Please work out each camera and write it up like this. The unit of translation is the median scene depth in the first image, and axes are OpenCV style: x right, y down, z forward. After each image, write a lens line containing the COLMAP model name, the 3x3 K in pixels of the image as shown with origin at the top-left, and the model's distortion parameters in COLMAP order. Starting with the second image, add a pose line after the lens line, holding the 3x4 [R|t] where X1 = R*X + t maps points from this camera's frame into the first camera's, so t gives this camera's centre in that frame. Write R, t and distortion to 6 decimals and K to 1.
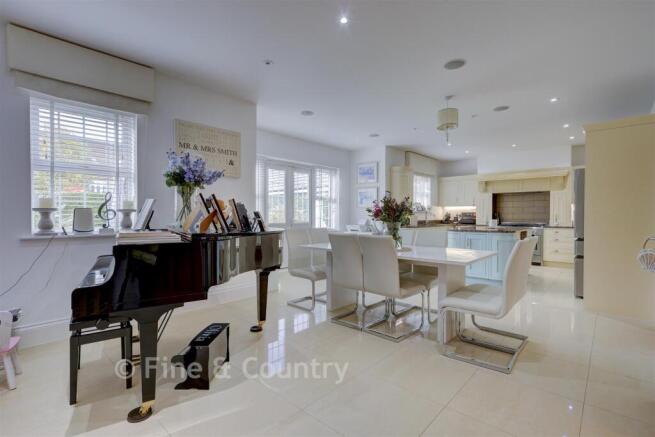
lens RADIAL K [[306.1, 0, 328.8], [0, 306.1, 218.8], [0, 0, 1]] dist [0.001759, 0.000388]
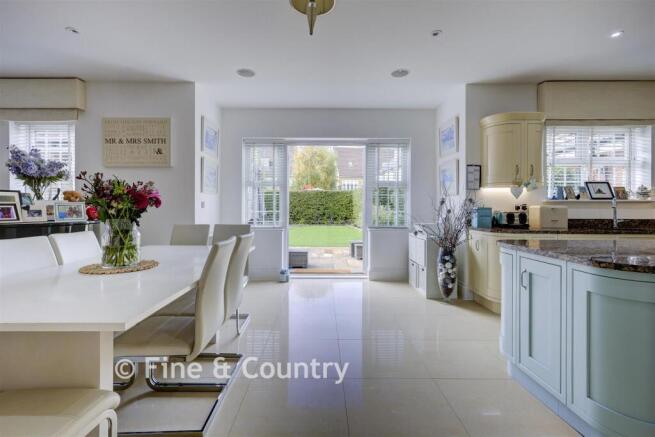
lens RADIAL K [[306.1, 0, 326.7], [0, 306.1, 218.5], [0, 0, 1]] dist [0.001759, 0.000388]
pose [[0.681805, -0.001225, -0.731533, 0.422354], [-0.009374, 0.999902, -0.010411, 0.016202], [0.731474, 0.013956, 0.681726, 0.433029]]
